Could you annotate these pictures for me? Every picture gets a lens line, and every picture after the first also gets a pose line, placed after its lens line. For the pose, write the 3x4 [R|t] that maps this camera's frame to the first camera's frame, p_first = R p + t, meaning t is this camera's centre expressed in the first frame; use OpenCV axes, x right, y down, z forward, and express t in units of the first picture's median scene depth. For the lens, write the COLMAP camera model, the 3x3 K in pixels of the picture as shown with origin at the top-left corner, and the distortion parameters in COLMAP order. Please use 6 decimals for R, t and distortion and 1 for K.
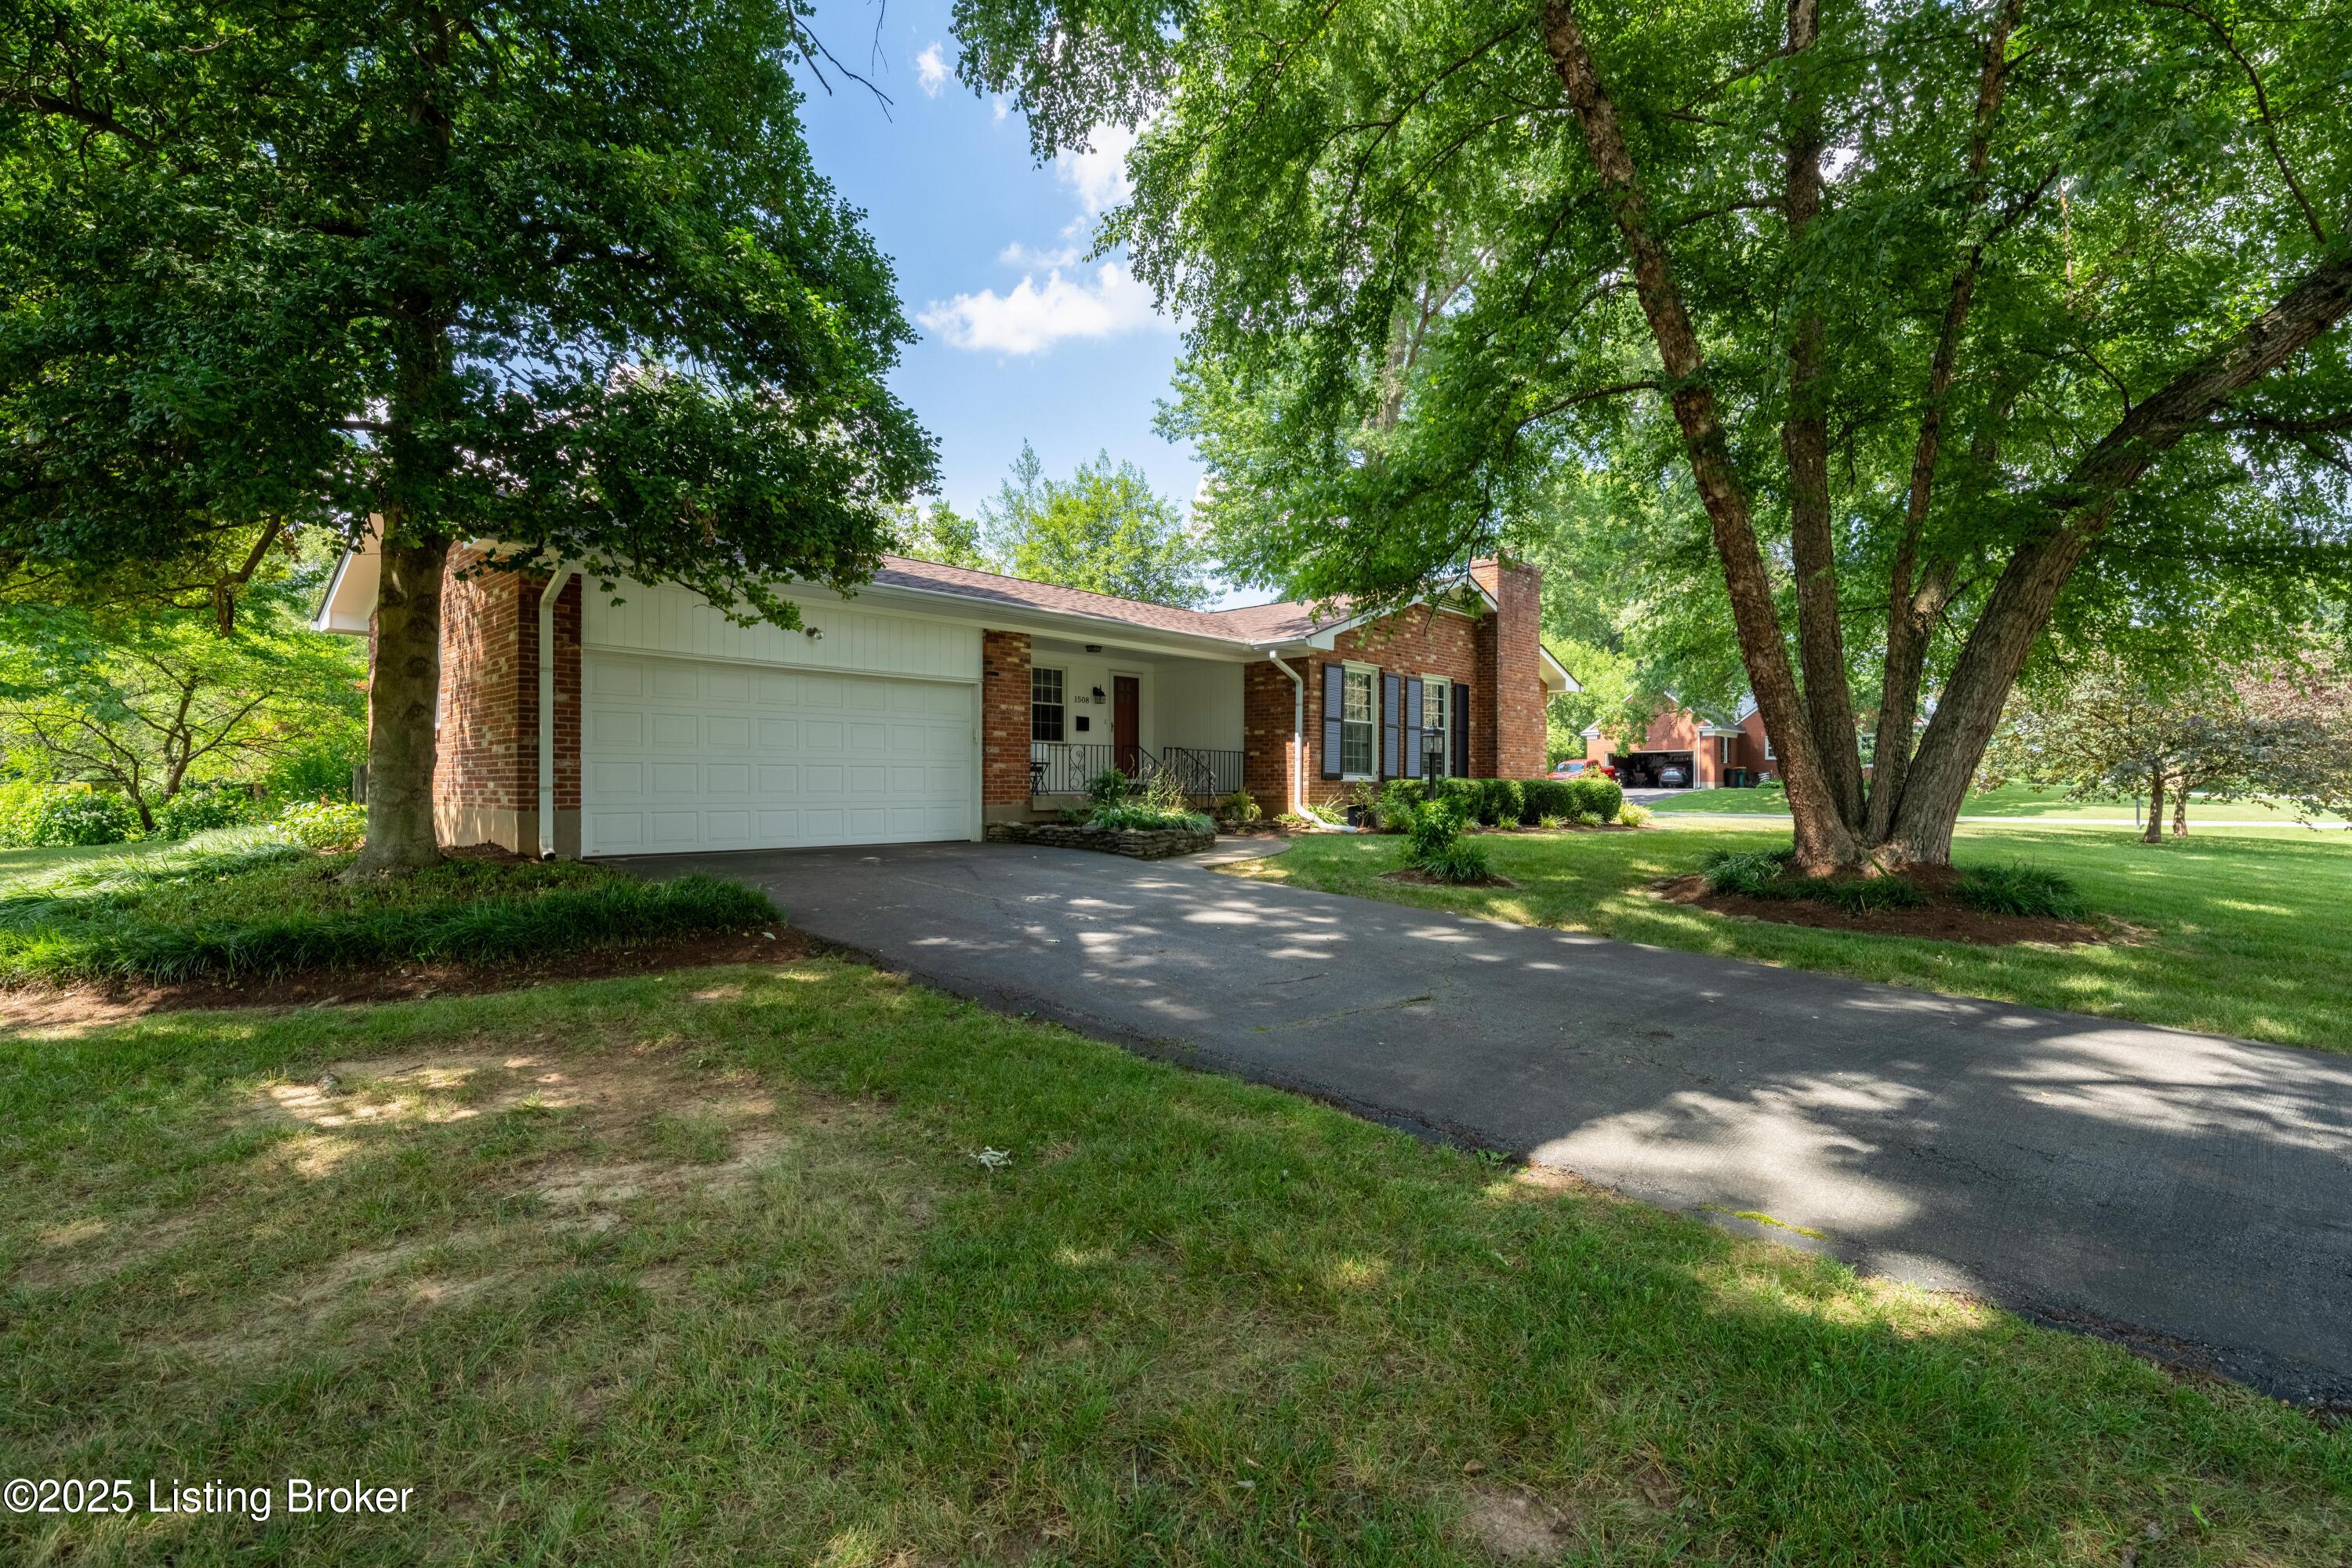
lens RADIAL K [[1044.8, 0, 1182.2], [0, 1044.8, 764.7], [0, 0, 1]] dist [0.000012, 0.000024]
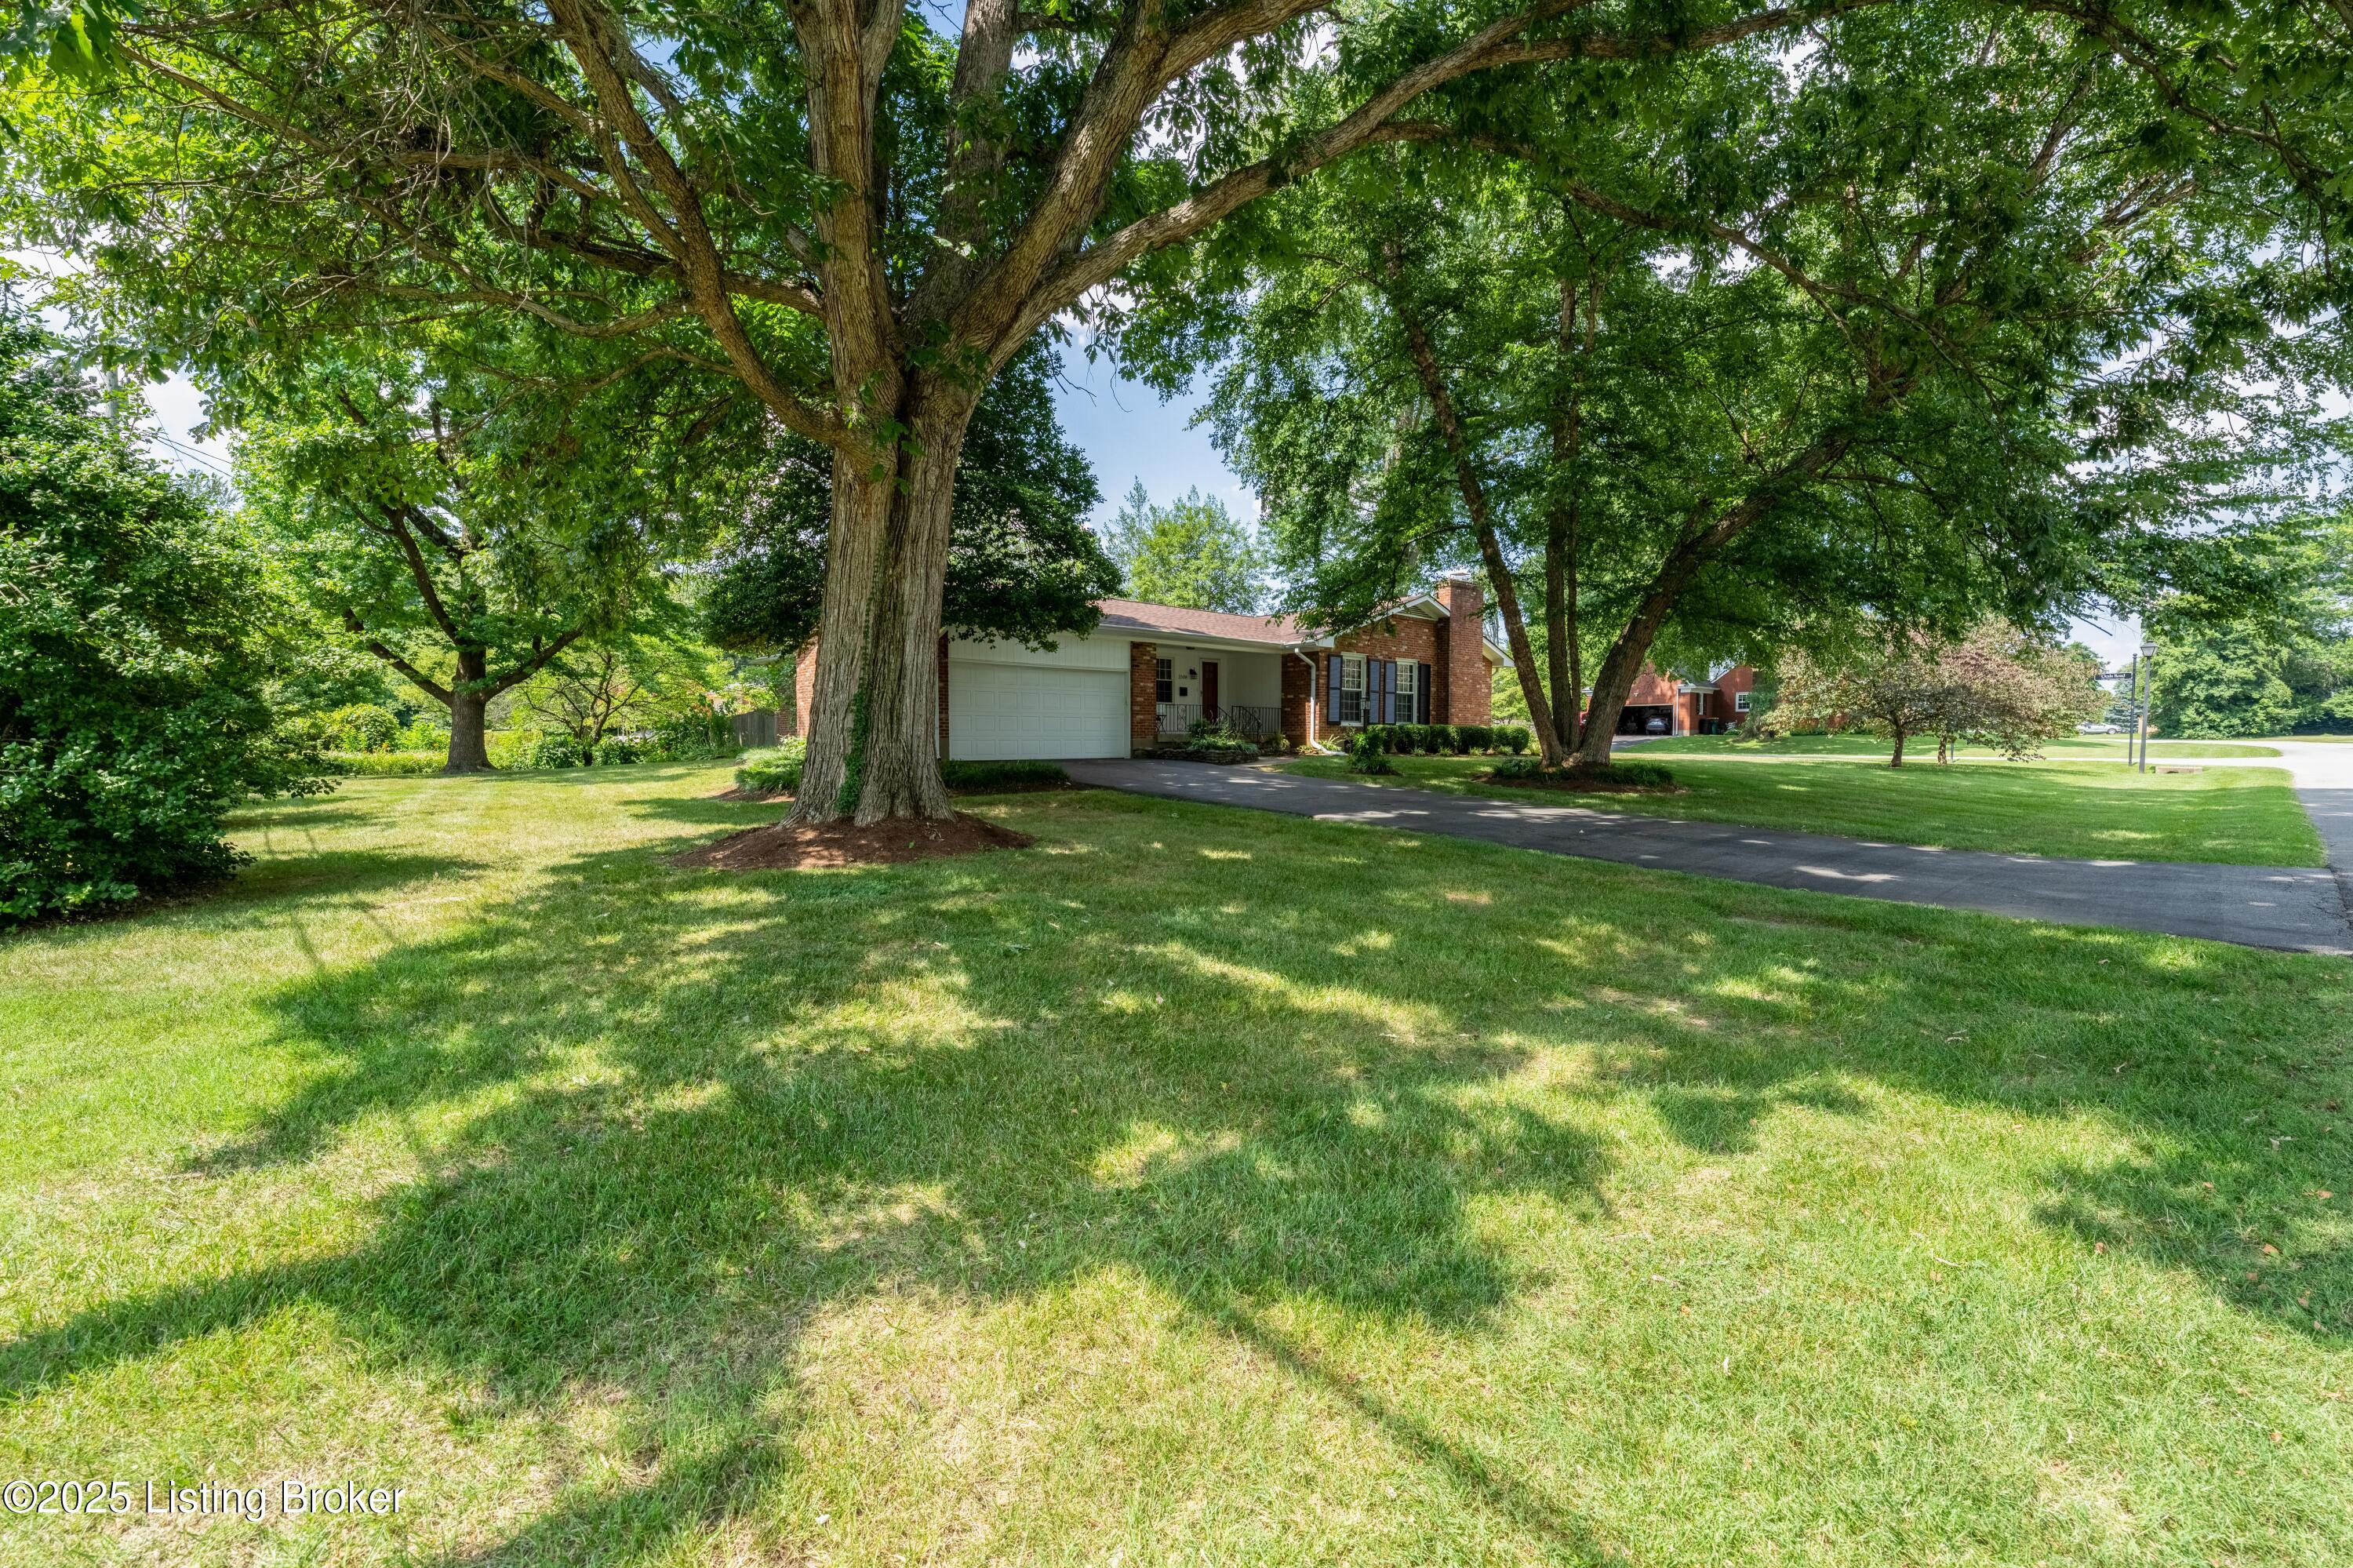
lens RADIAL K [[965.0, 0, 1187.8], [0, 965.0, 778.6], [0, 0, 1]] dist [-0.001570, -0.000082]
pose [[0.996936, 0.002742, -0.078173, 0.033312], [0.002174, 0.998028, 0.062732, 0.002666], [0.078190, -0.062710, 0.994964, -0.556198]]
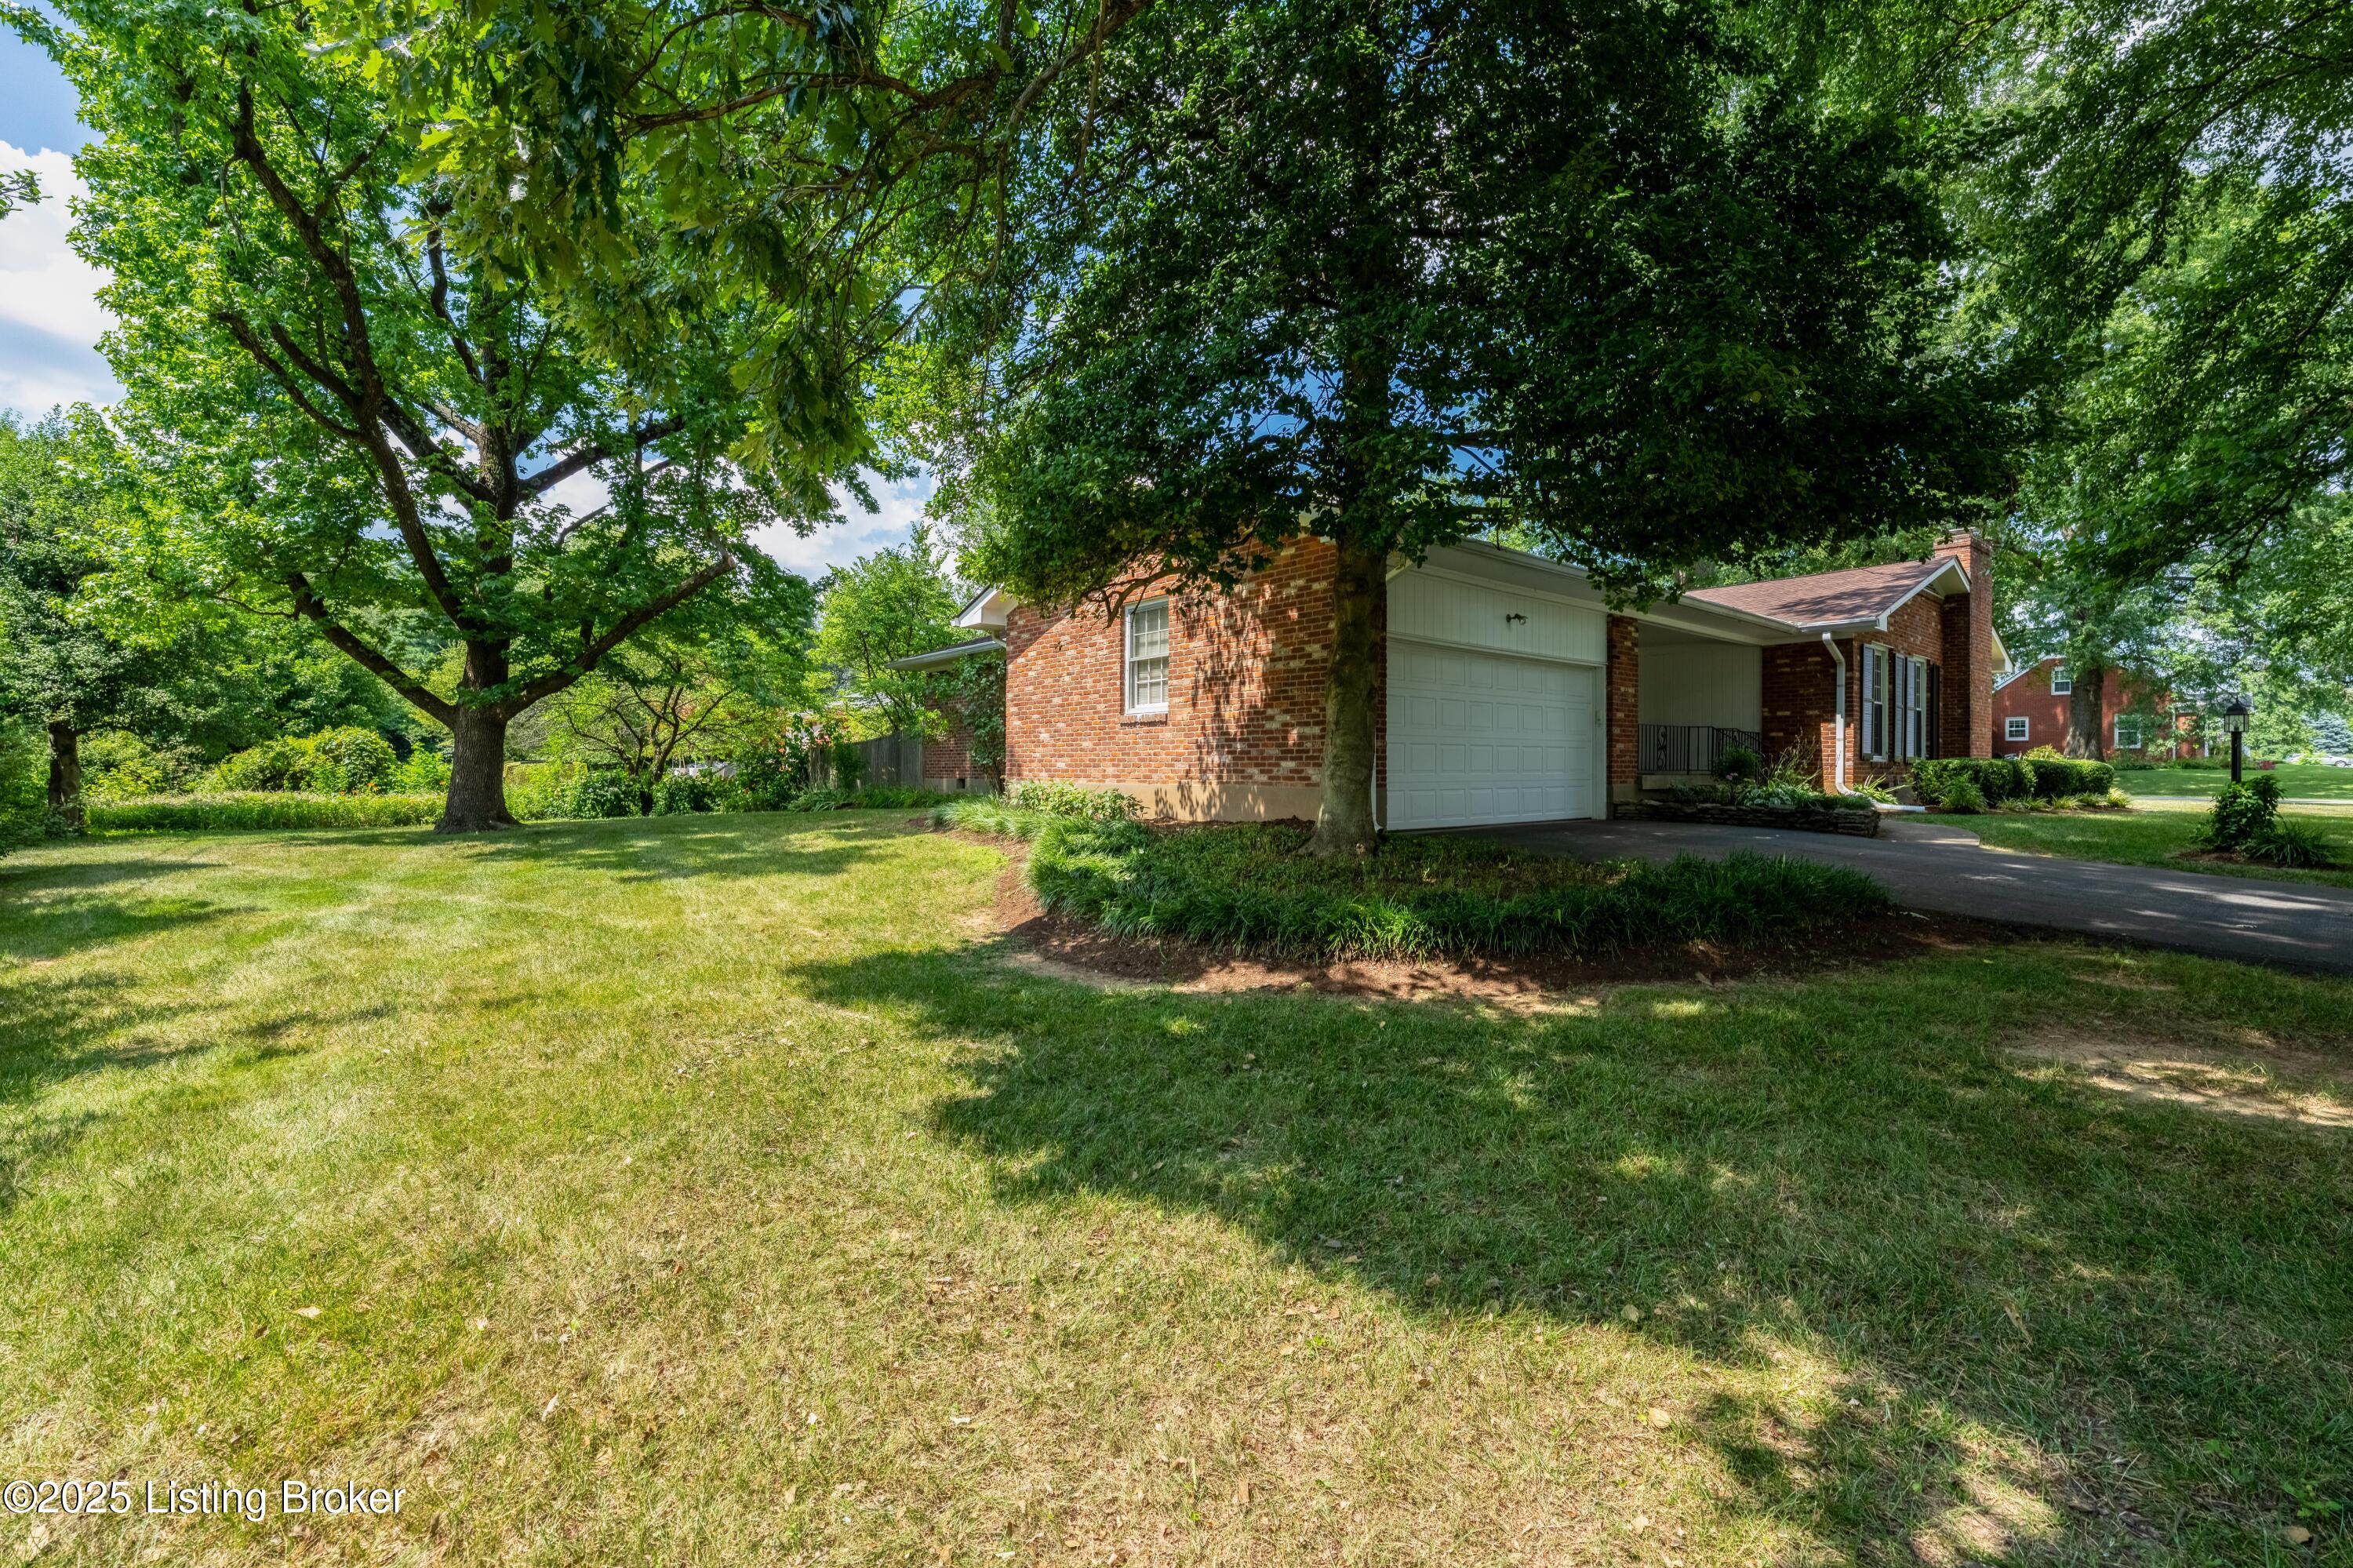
lens RADIAL K [[965.0, 0, 1184.9], [0, 965.0, 770.0], [0, 0, 1]] dist [-0.001570, -0.000082]
pose [[0.994291, 0.002007, -0.106683, -0.420435], [0.000539, 0.999716, 0.023831, 0.001402], [0.106700, -0.023752, 0.994007, 0.002411]]
